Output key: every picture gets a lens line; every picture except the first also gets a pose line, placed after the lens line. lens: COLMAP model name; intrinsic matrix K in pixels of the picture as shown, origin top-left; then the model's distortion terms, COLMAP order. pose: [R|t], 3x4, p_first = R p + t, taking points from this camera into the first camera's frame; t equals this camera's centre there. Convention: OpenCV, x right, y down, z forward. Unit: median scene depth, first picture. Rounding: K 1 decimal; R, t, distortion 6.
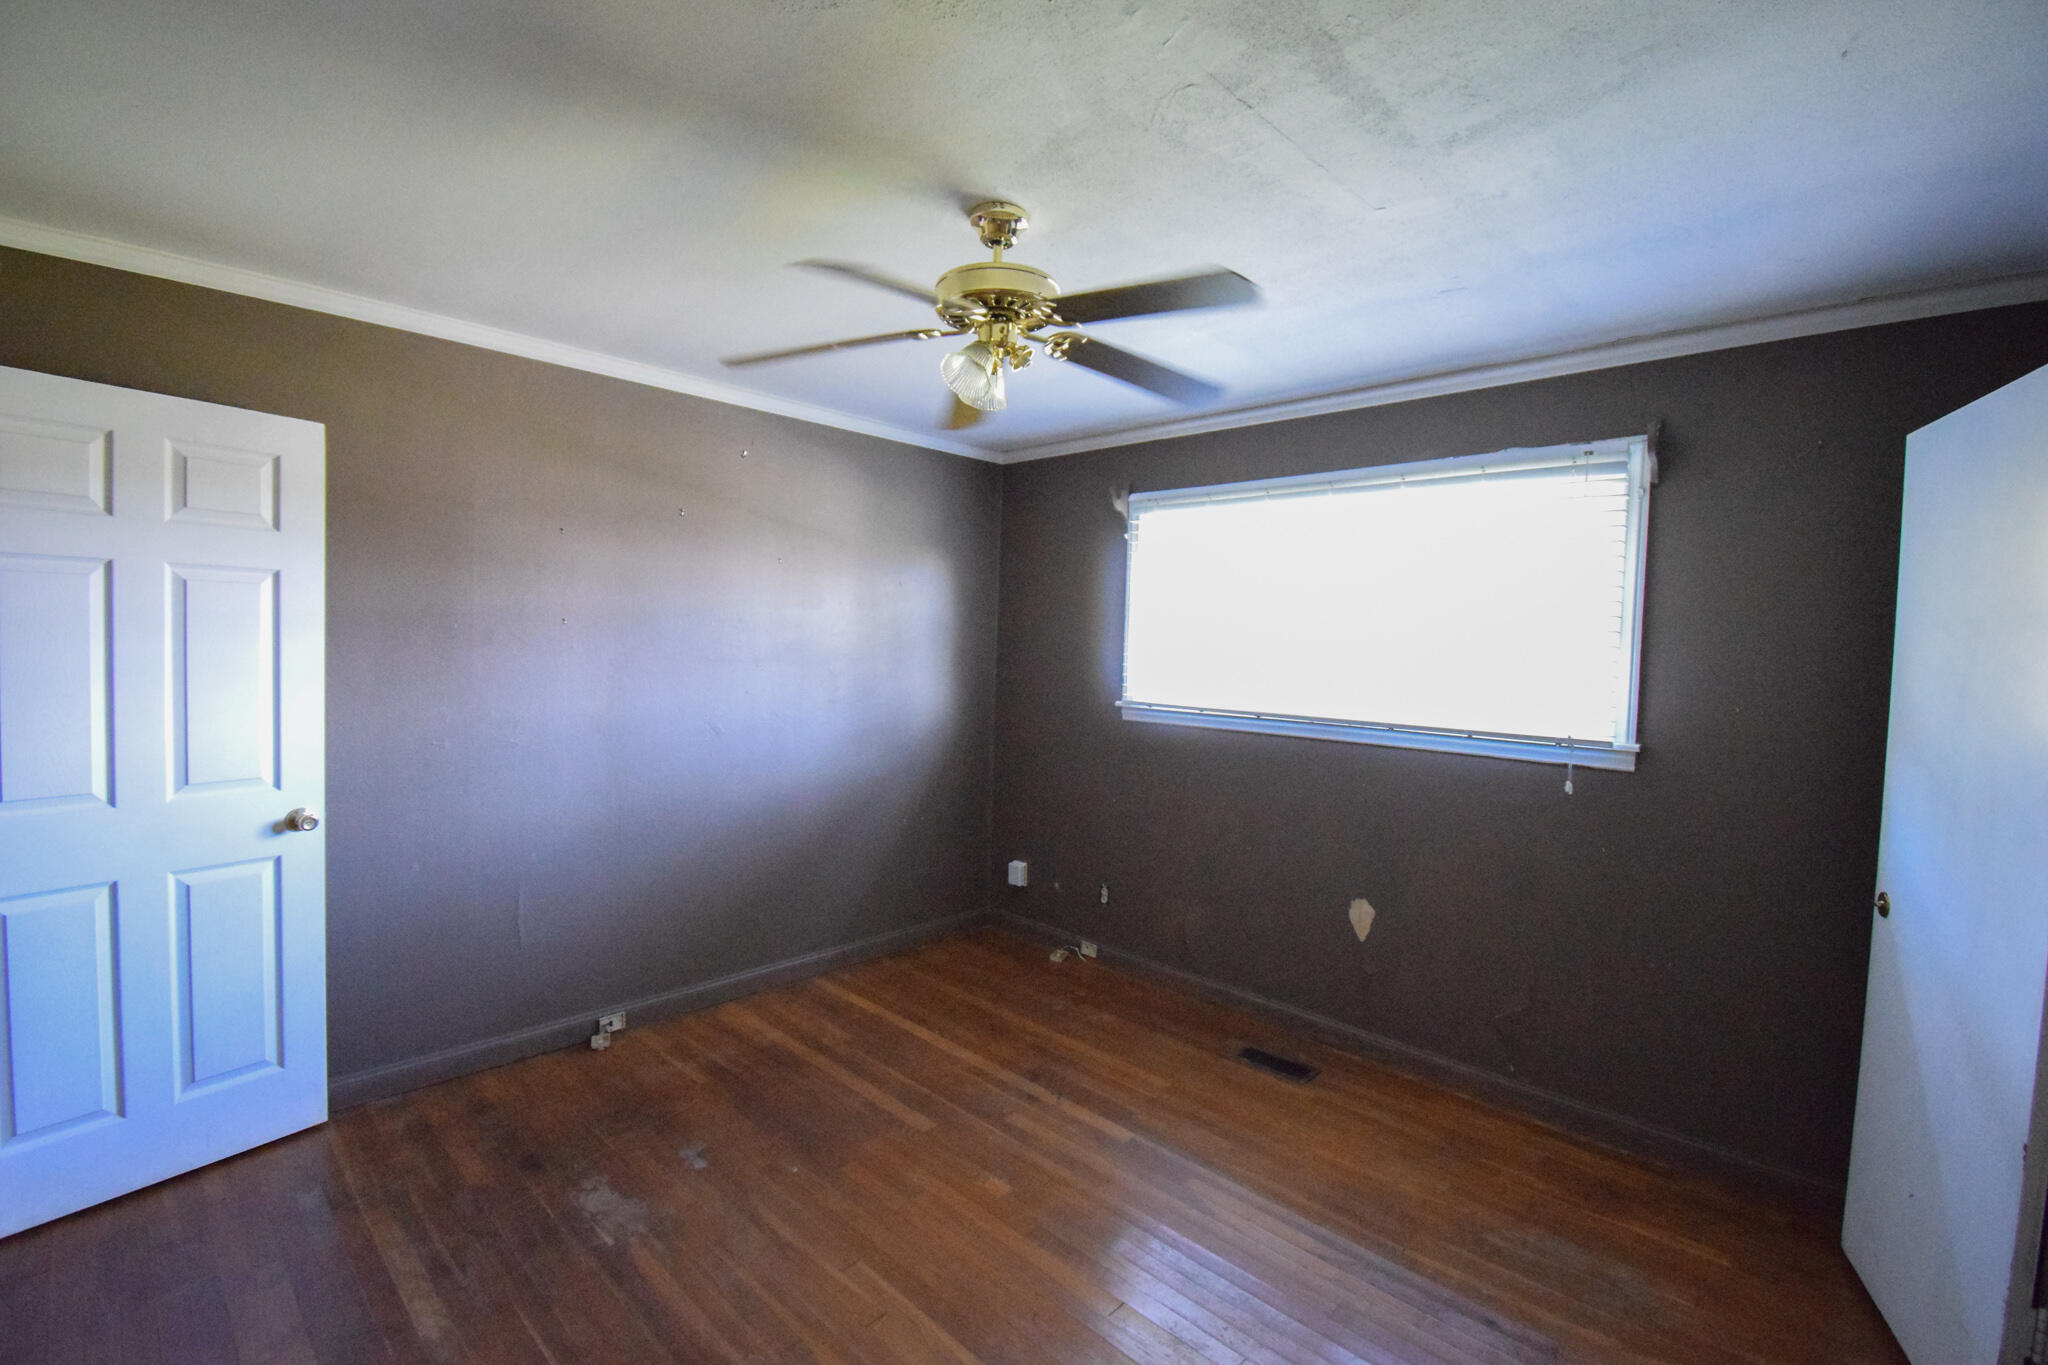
lens RADIAL K [[904.1, 0, 1020.9], [0, 904.1, 676.2], [0, 0, 1]] dist [0.003383, -0.015840]
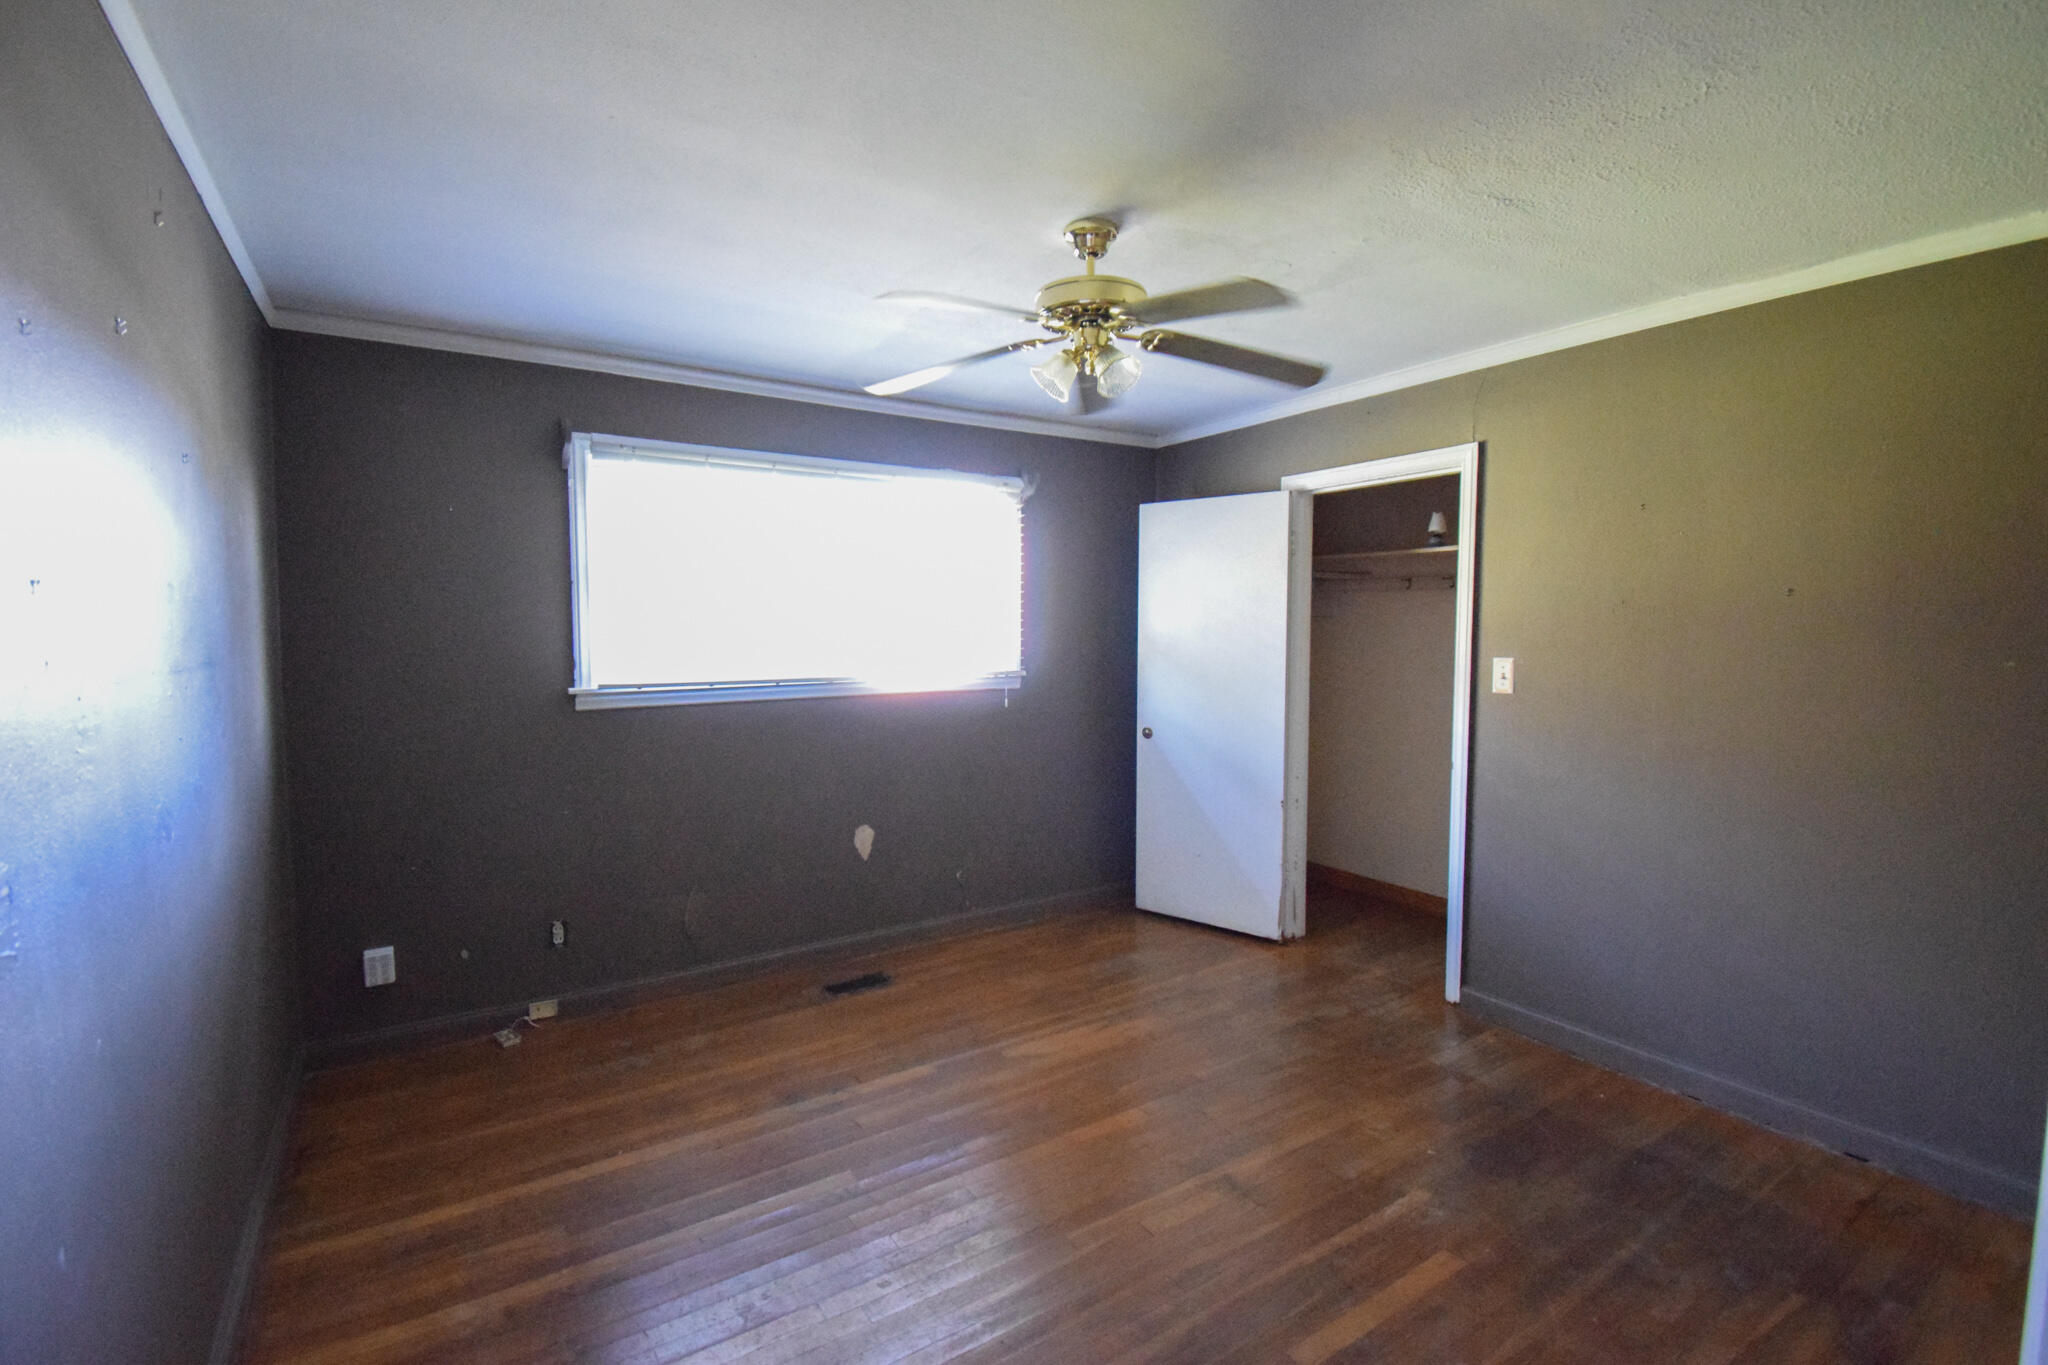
lens RADIAL K [[900.1, 0, 1024.0], [0, 900.1, 682.5], [0, 0, 1]] dist [0.001997, -0.024177]
pose [[0.205342, -0.089653, 0.974575, -0.714944], [0.046241, 0.995572, 0.081841, -0.029194], [-0.977597, 0.028260, 0.208578, 0.532901]]
